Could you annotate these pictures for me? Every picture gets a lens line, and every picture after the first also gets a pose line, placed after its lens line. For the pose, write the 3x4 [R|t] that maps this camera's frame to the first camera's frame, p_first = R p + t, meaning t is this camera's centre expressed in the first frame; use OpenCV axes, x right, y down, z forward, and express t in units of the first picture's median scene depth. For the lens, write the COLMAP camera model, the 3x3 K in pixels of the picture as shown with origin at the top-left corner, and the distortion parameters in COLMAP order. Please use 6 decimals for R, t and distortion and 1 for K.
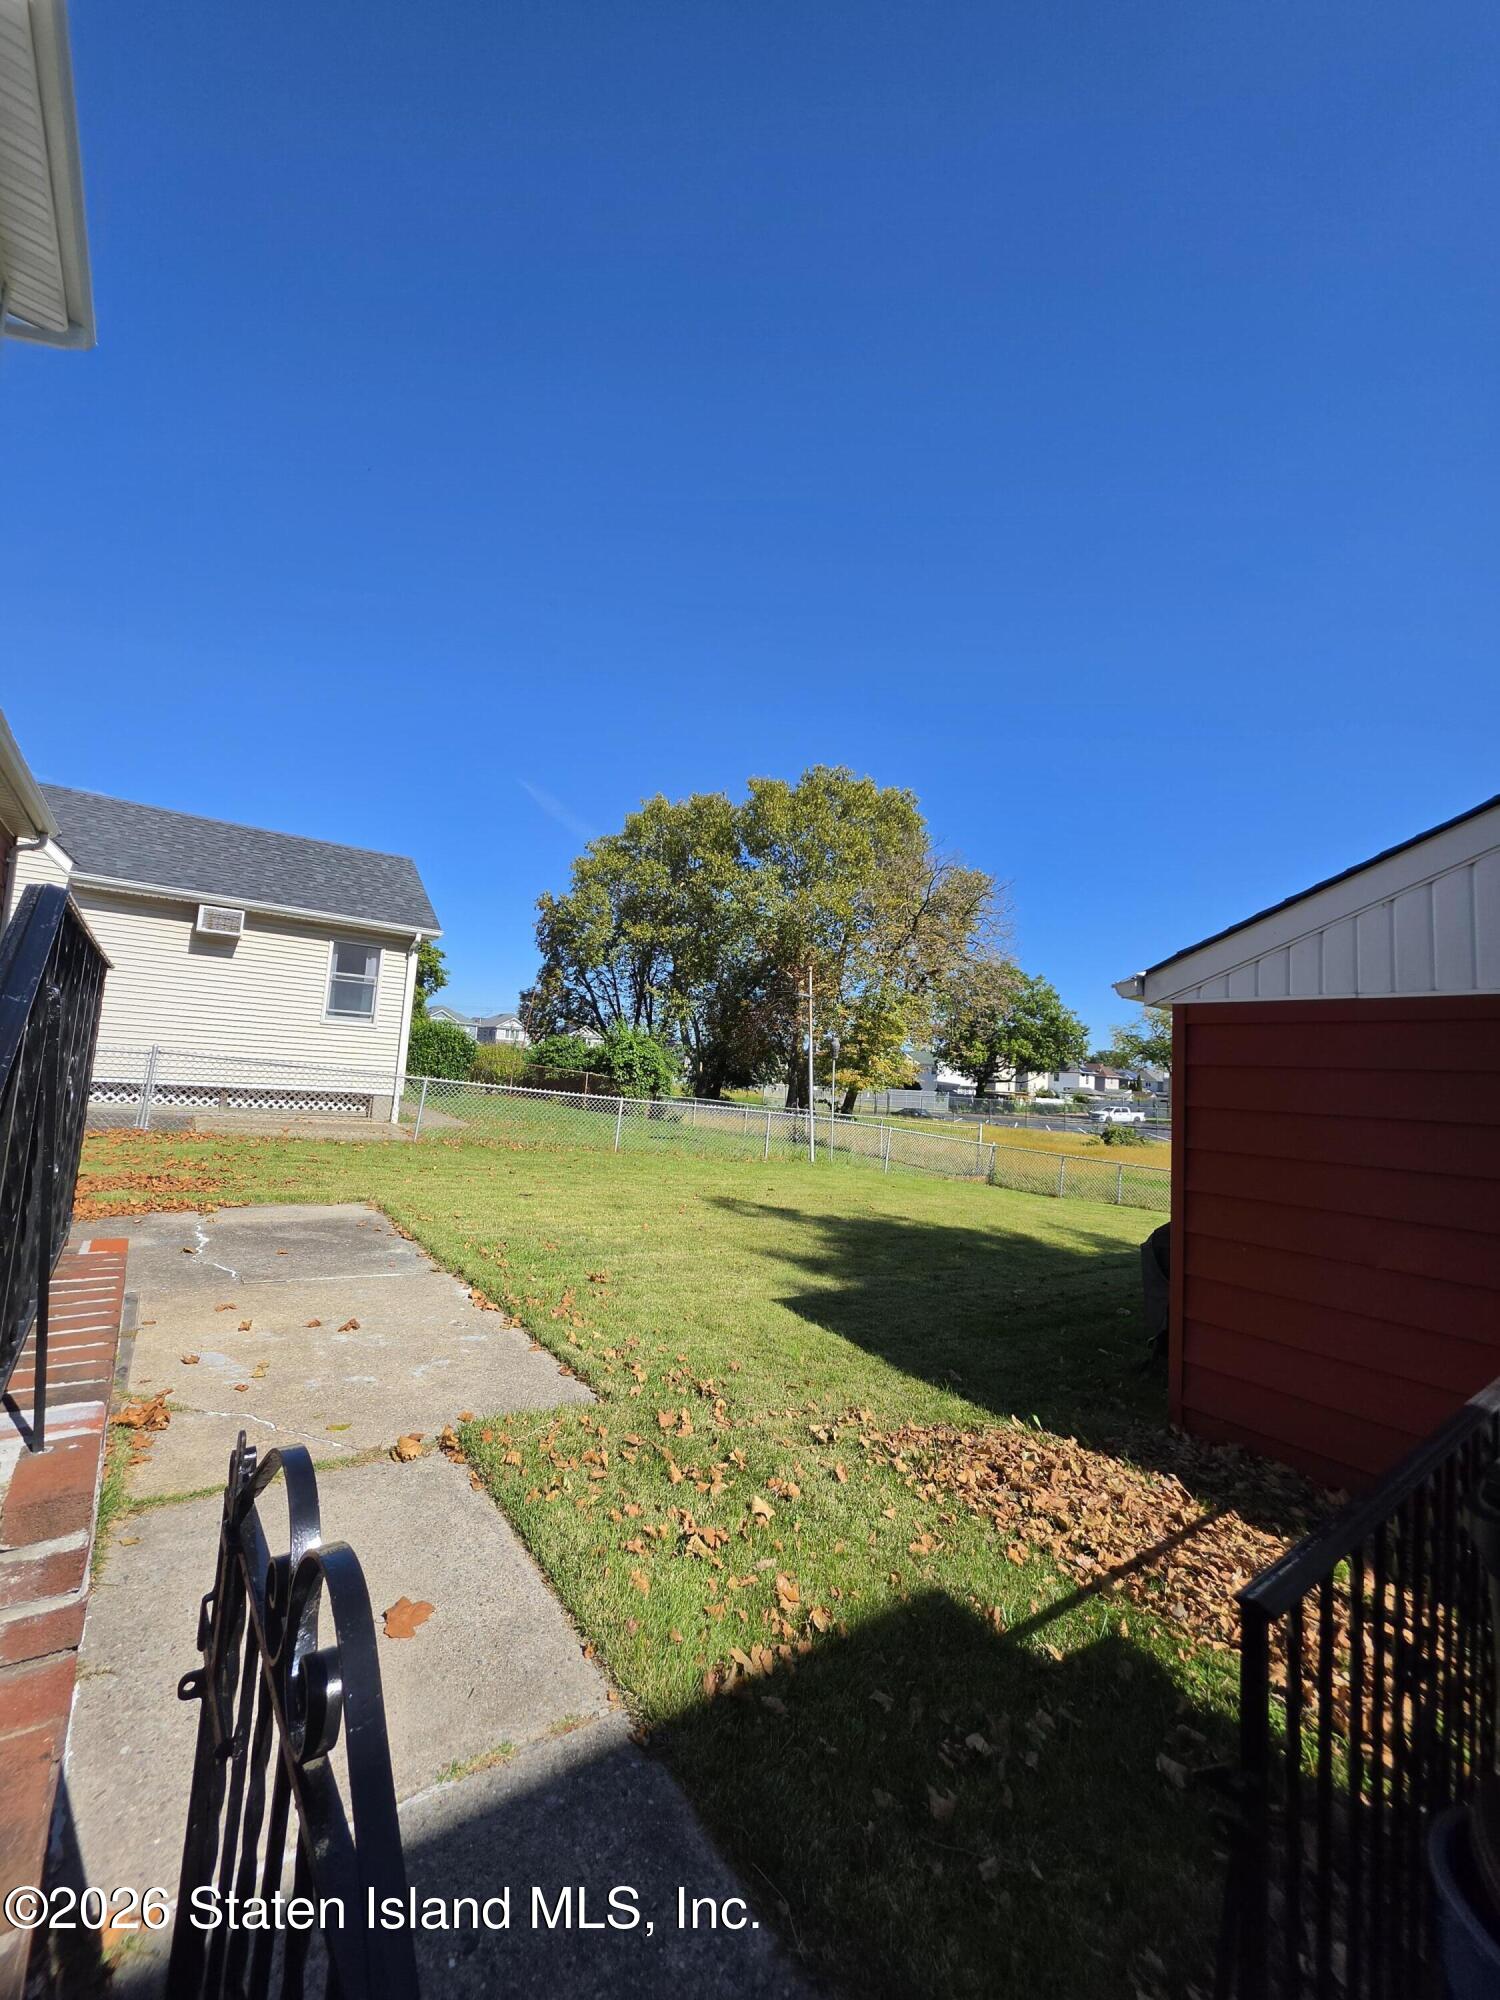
lens RADIAL K [[801.5, 0, 759.2], [0, 801.5, 1004.3], [0, 0, 1]] dist [0.001267, 0.000670]
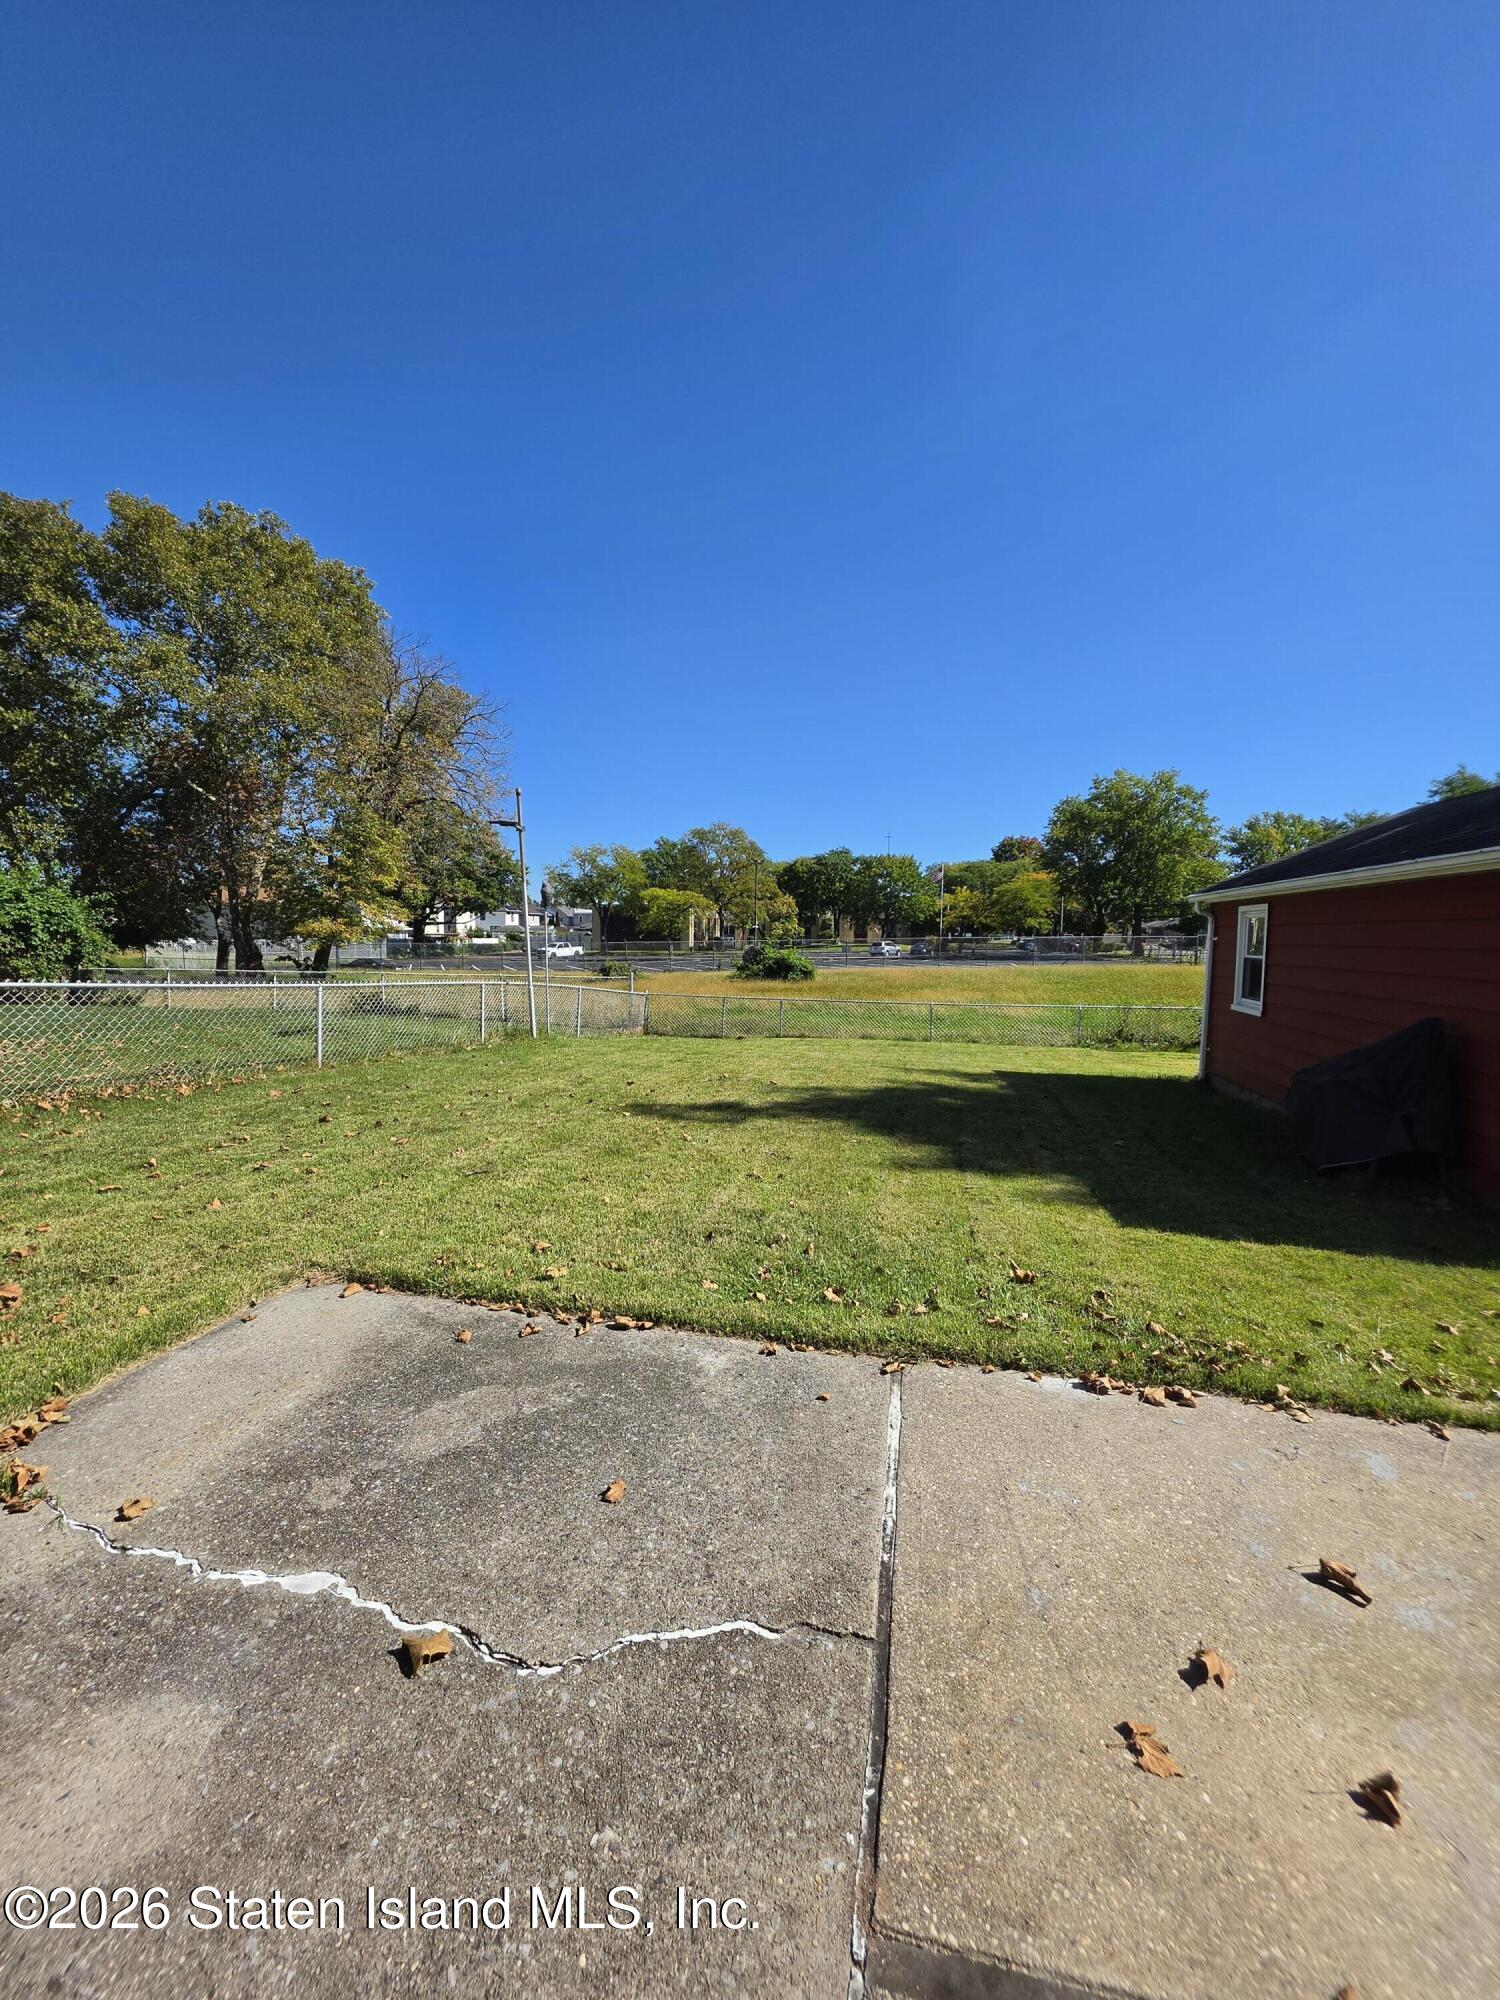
lens RADIAL K [[801.5, 0, 747.8], [0, 801.5, 989.6], [0, 0, 1]] dist [0.001267, 0.000670]
pose [[0.744074, -0.098990, 0.660722, -0.103486], [-0.023130, 0.984552, 0.173555, 0.001057], [-0.667696, -0.144421, 0.730291, 0.092736]]
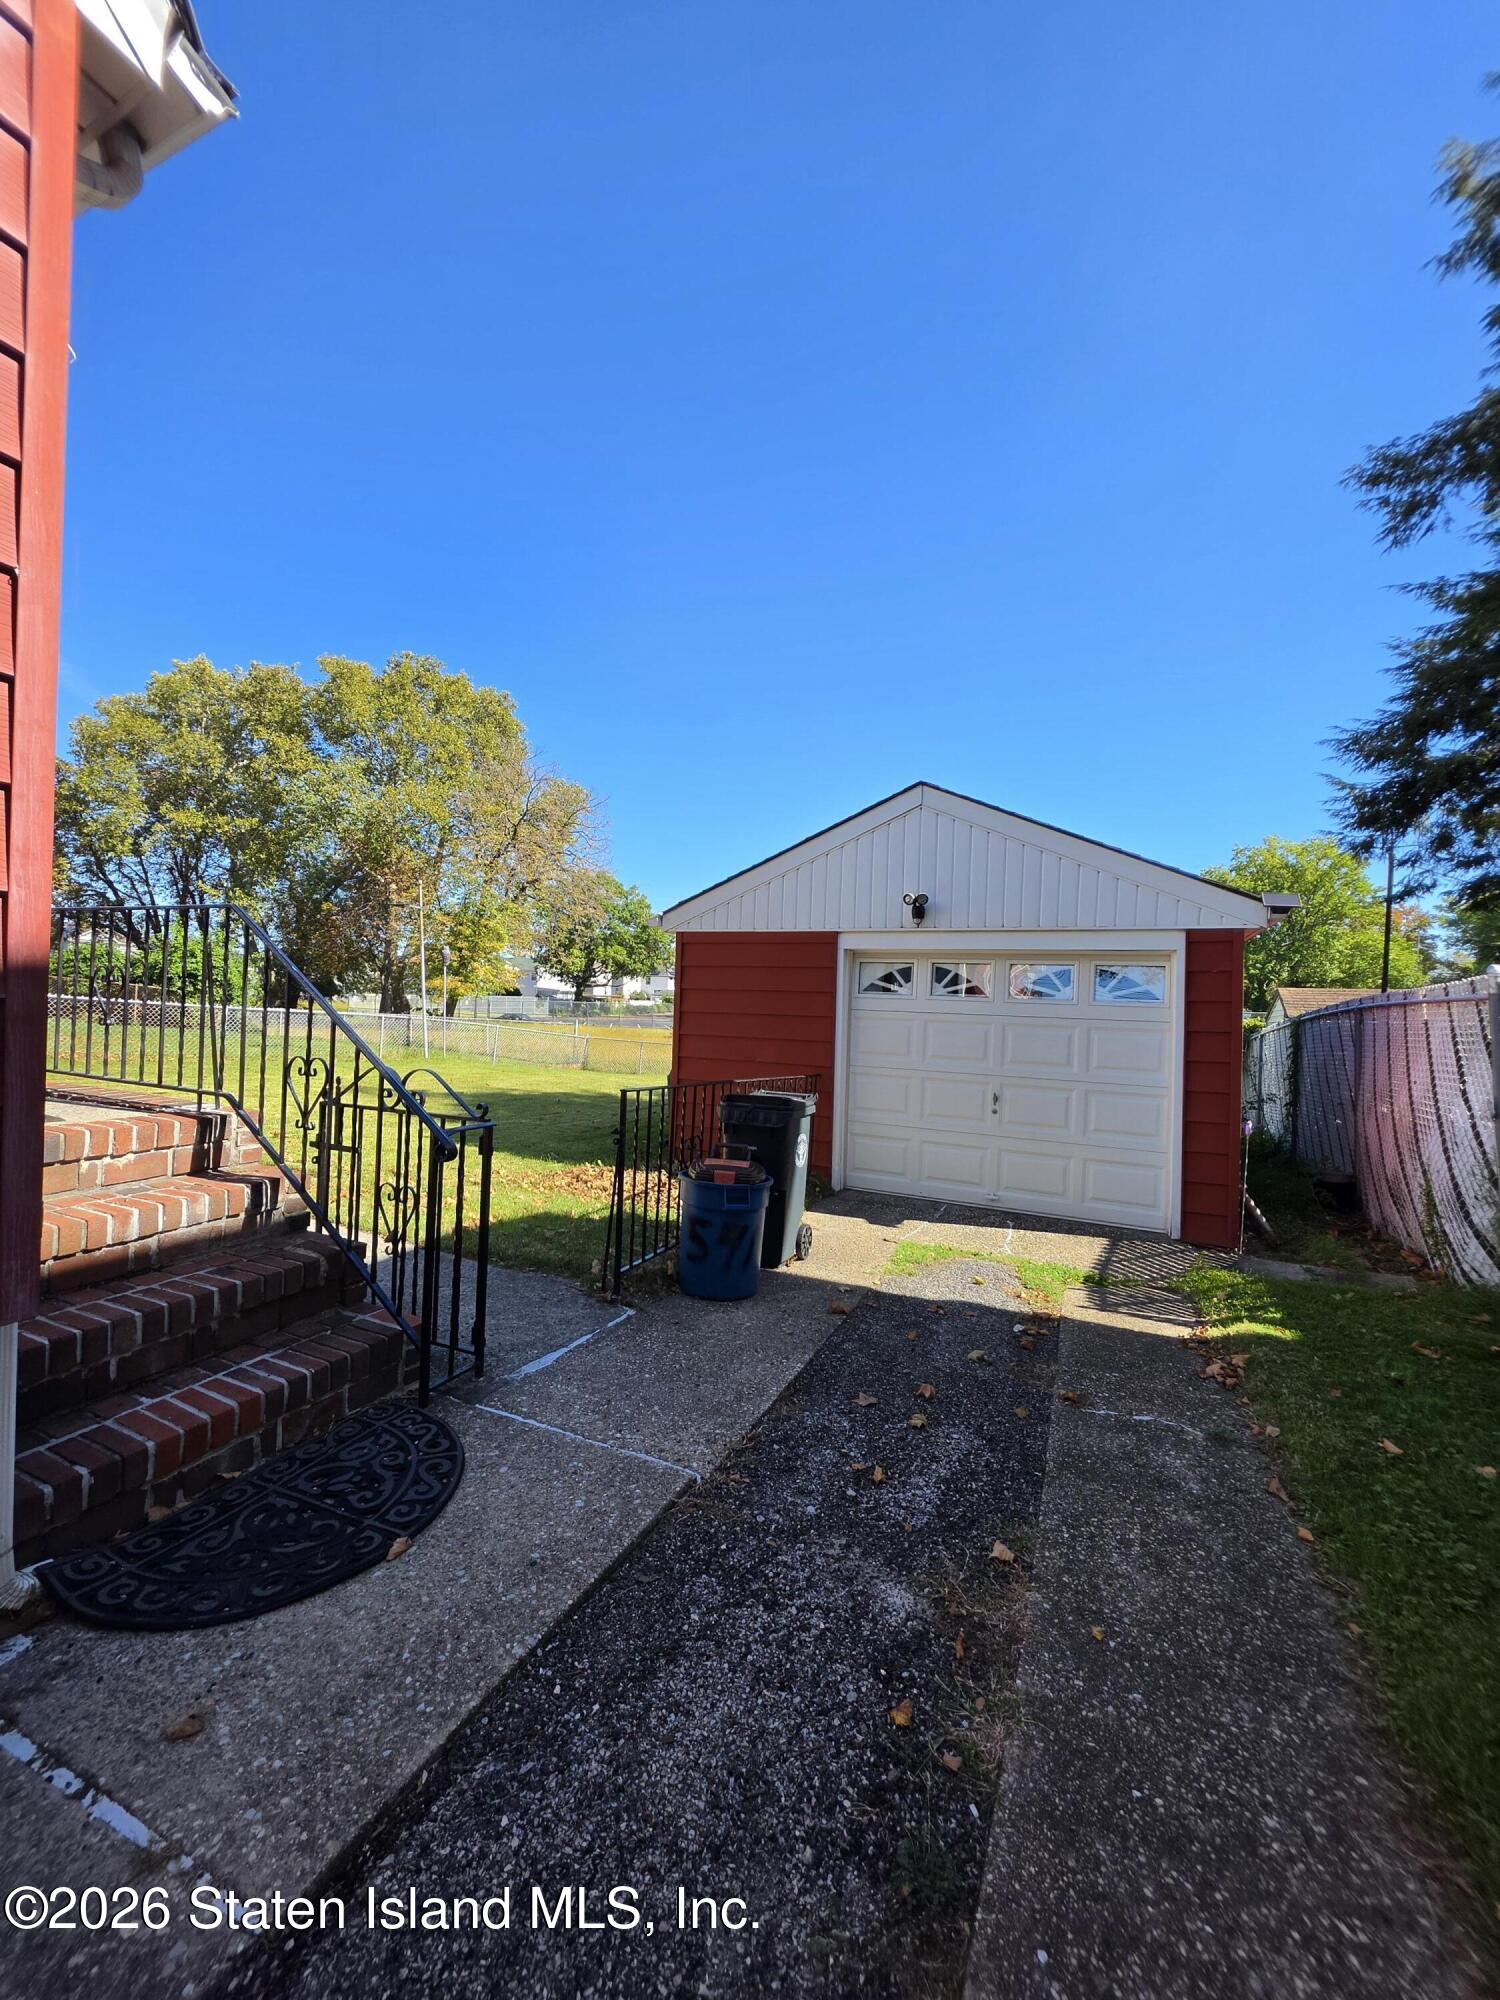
lens RADIAL K [[801.5, 0, 758.7], [0, 801.5, 1005.9], [0, 0, 1]] dist [0.001267, 0.000670]
pose [[0.883190, -0.032780, 0.467869, -0.013666], [-0.022969, 0.993335, 0.112955, -0.003619], [-0.468453, -0.110507, 0.876550, -0.056913]]
